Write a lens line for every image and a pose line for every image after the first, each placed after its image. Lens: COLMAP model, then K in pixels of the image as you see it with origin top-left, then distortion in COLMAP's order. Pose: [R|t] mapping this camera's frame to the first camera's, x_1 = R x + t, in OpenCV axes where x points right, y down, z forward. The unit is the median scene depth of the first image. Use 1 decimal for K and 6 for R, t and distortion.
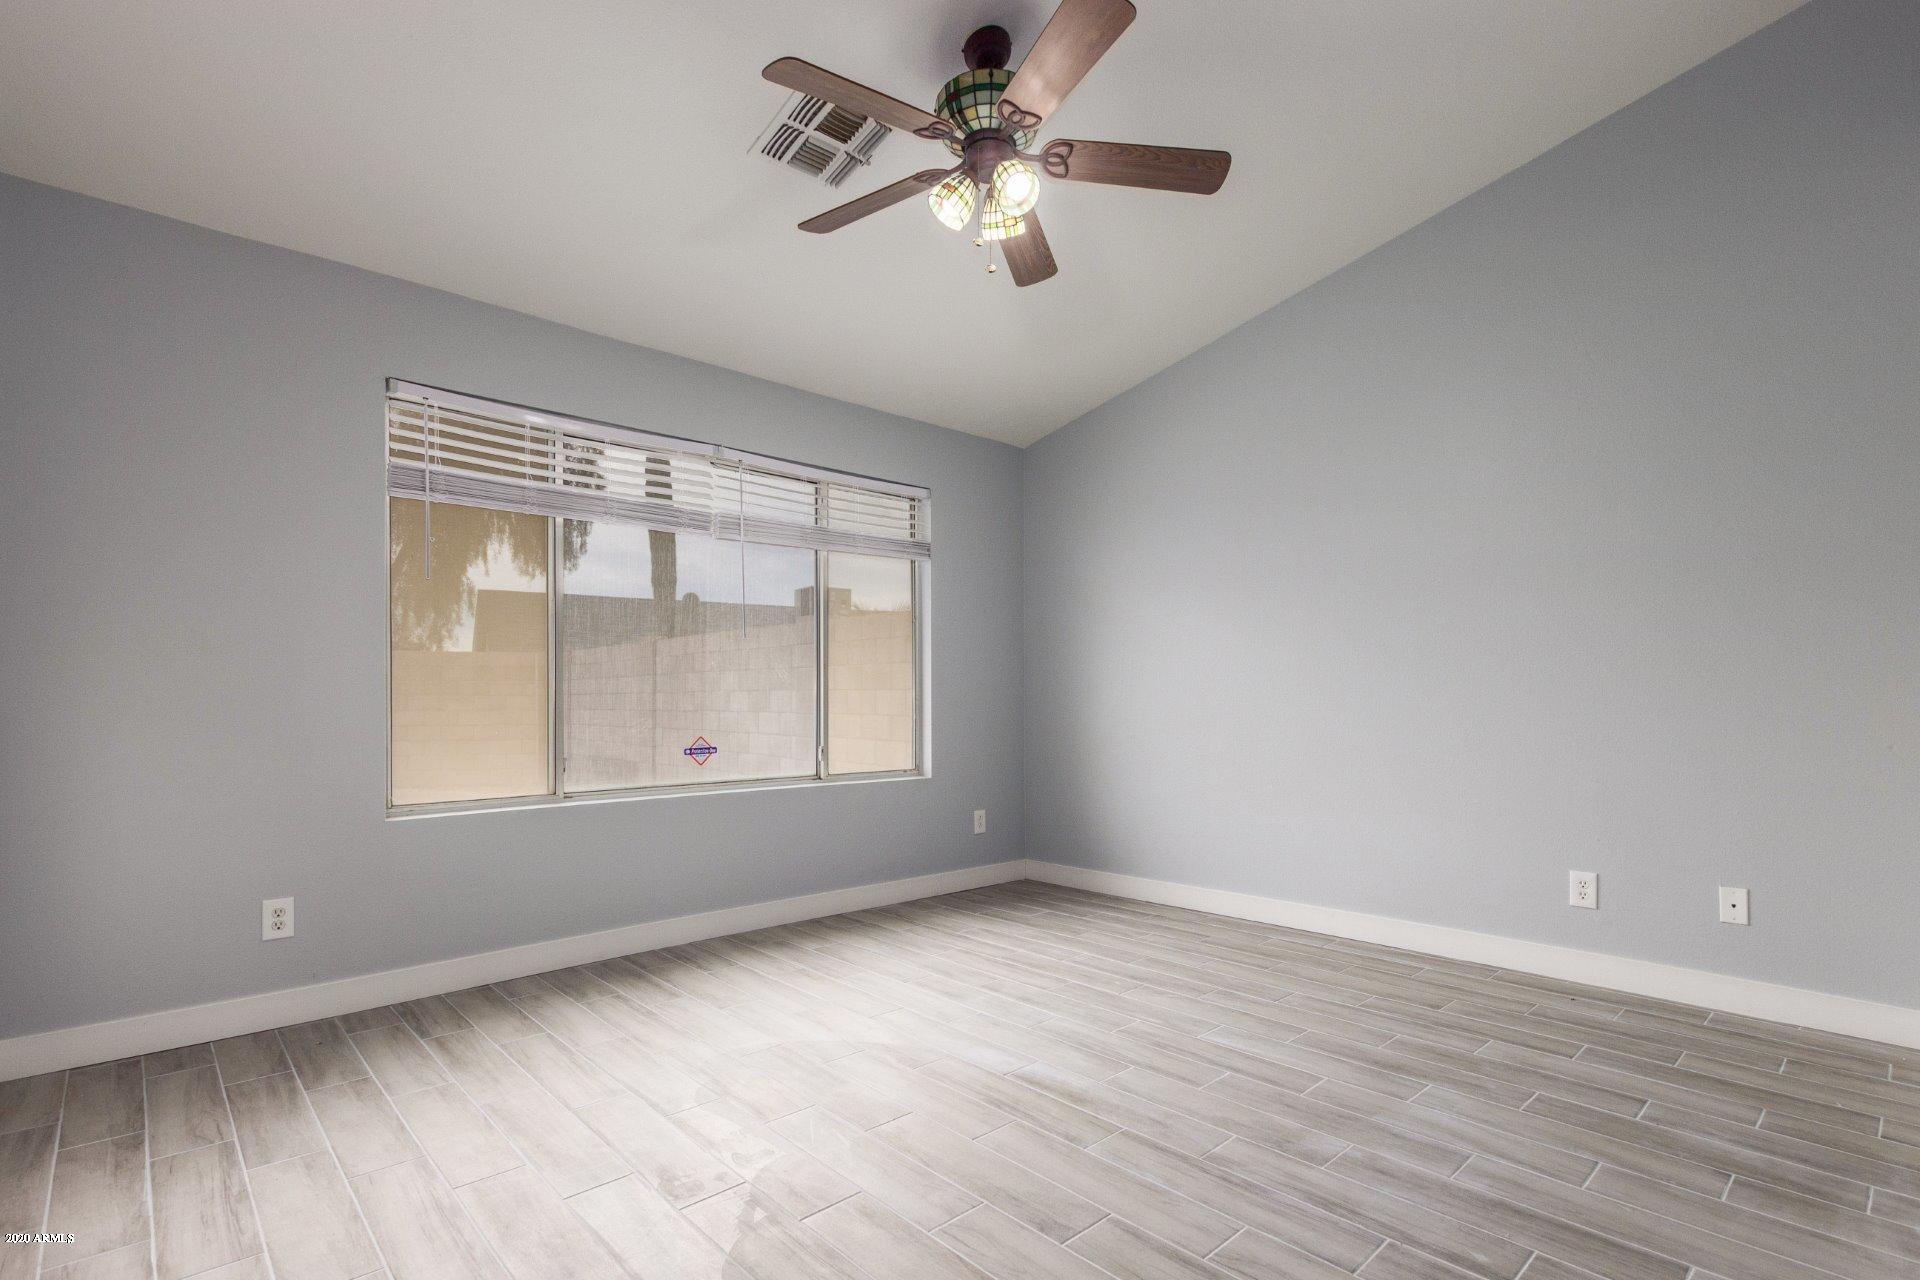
lens RADIAL K [[888.9, 0, 955.3], [0, 888.9, 694.0], [0, 0, 1]] dist [-0.004982, -0.001256]
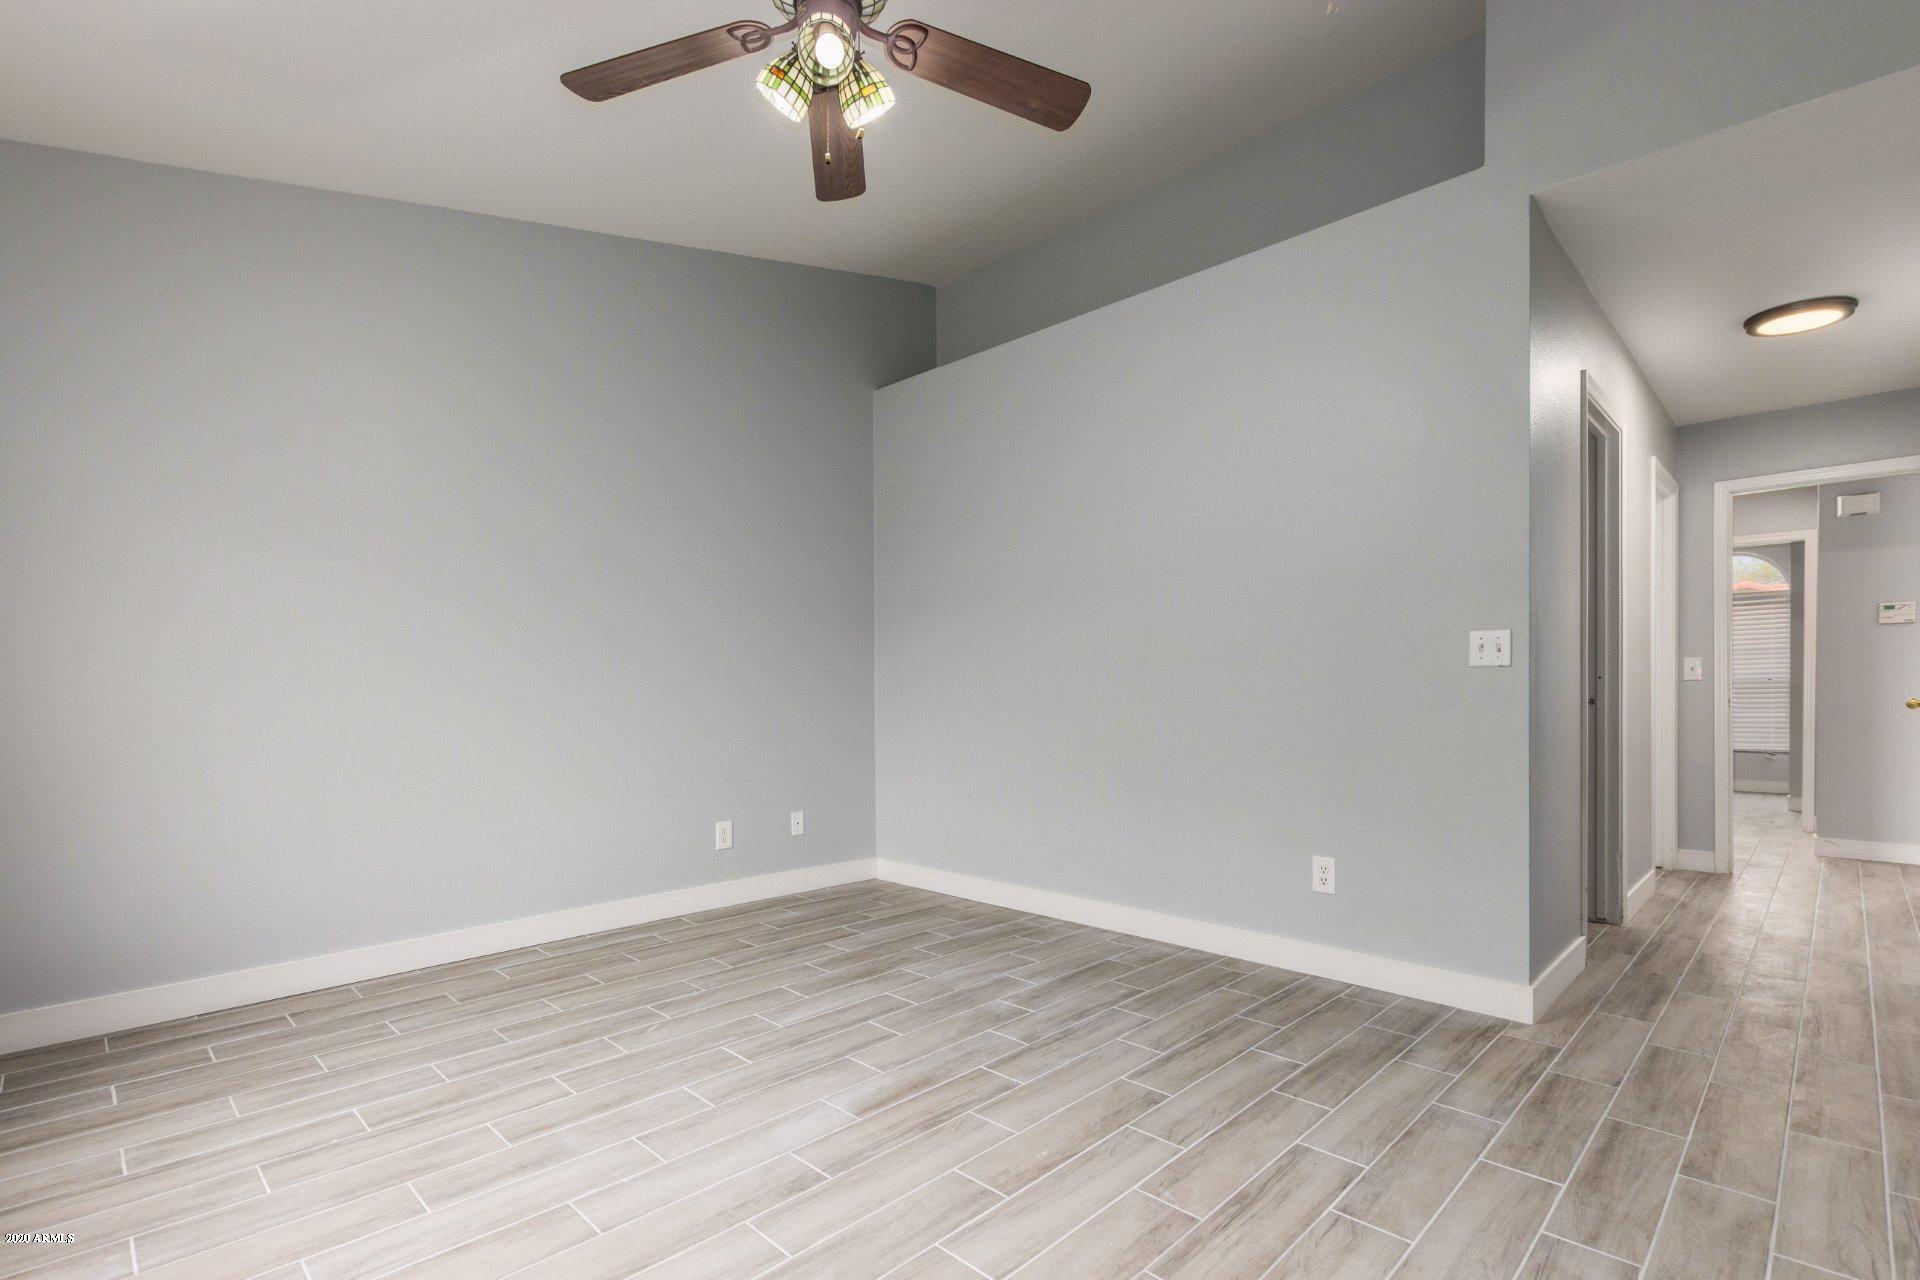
lens RADIAL K [[888.9, 0, 955.5], [0, 888.9, 692.5], [0, 0, 1]] dist [-0.004982, -0.001256]
pose [[-0.038804, 0.000861, 0.999246, -0.709461], [0.000631, 0.999999, -0.000838, 0.013547], [-0.999247, 0.000598, -0.038804, 0.822099]]
